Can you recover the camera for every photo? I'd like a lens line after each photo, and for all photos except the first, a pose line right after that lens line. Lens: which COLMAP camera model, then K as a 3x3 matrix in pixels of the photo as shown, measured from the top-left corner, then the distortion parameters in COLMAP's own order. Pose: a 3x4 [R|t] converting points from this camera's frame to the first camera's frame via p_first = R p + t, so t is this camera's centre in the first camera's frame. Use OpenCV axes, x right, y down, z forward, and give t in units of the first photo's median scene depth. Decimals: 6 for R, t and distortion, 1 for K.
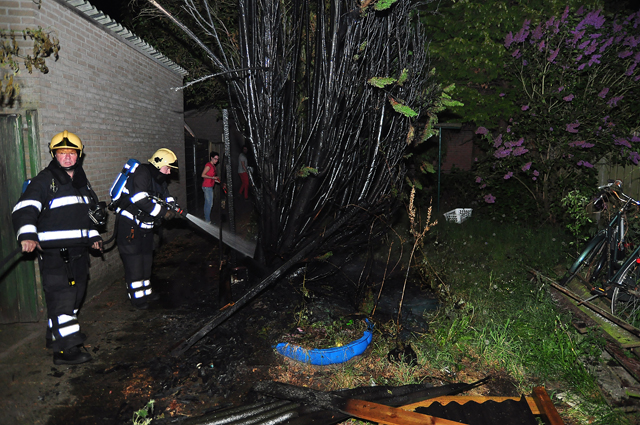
lens RADIAL K [[461.6, 0, 328.4], [0, 461.6, 212.3], [0, 0, 1]] dist [-0.127627, 0.108348]
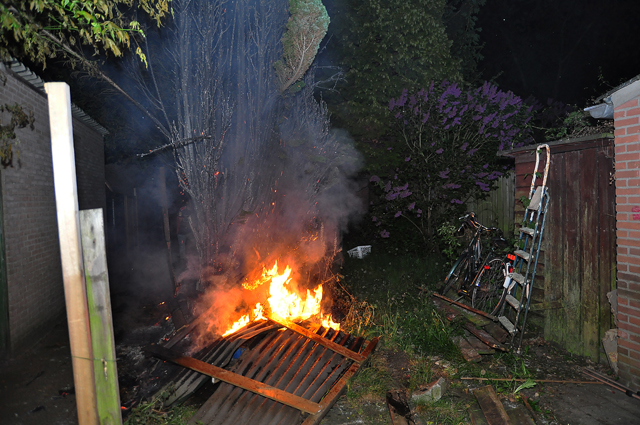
lens RADIAL K [[461.6, 0, 328.4], [0, 461.6, 212.3], [0, 0, 1]] dist [-0.127627, 0.108348]
pose [[0.976821, -0.038263, 0.210611, -0.066779], [0.060443, 0.993160, -0.099903, 0.036728], [-0.205347, 0.110317, 0.972452, -0.239461]]
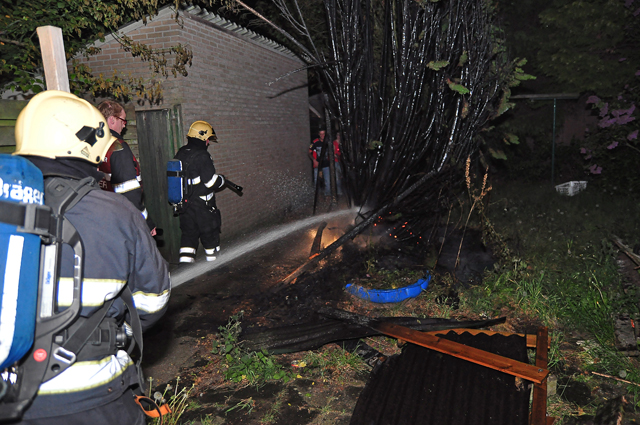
lens RADIAL K [[459.3, 0, 327.9], [0, 459.3, 211.8], [0, 0, 1]] dist [-0.124635, 0.101122]
pose [[0.951390, 0.015205, -0.307615, 0.157919], [-0.000120, 0.998799, 0.048999, 0.020819], [0.307990, -0.046580, 0.950249, -0.138390]]
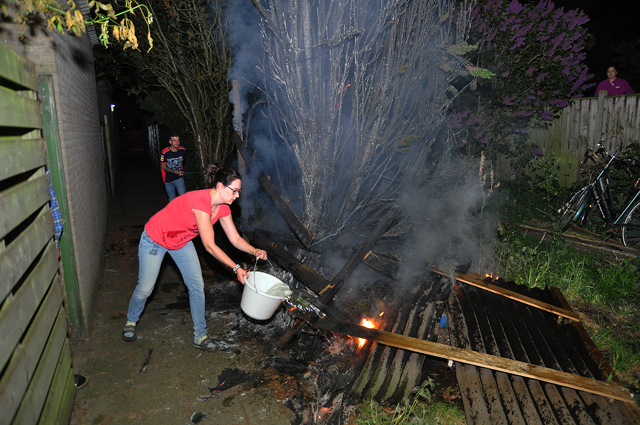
lens RADIAL K [[460.2, 0, 333.1], [0, 460.2, 212.5], [0, 0, 1]] dist [-0.121338, 0.103627]
pose [[0.936954, -0.087267, 0.338382, -0.413415], [0.072750, 0.995812, 0.055374, 0.000249], [-0.341797, -0.027266, 0.939378, 0.085408]]
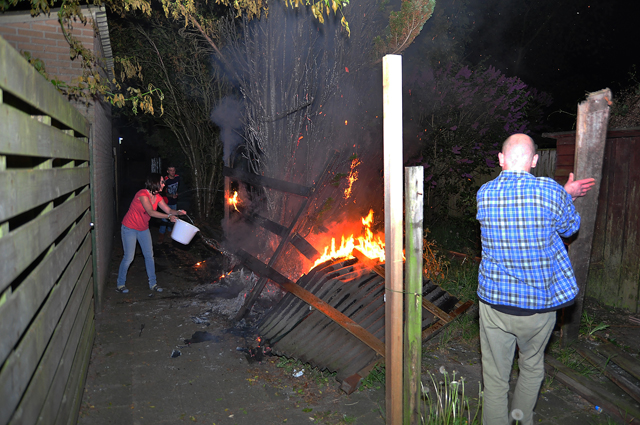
lens RADIAL K [[459.3, 0, 327.9], [0, 459.3, 211.8], [0, 0, 1]] dist [-0.124635, 0.101122]
pose [[0.940728, -0.020918, 0.338516, -0.414957], [0.033173, 0.998985, -0.030456, 0.040114], [-0.337536, 0.039881, 0.940468, -0.225068]]
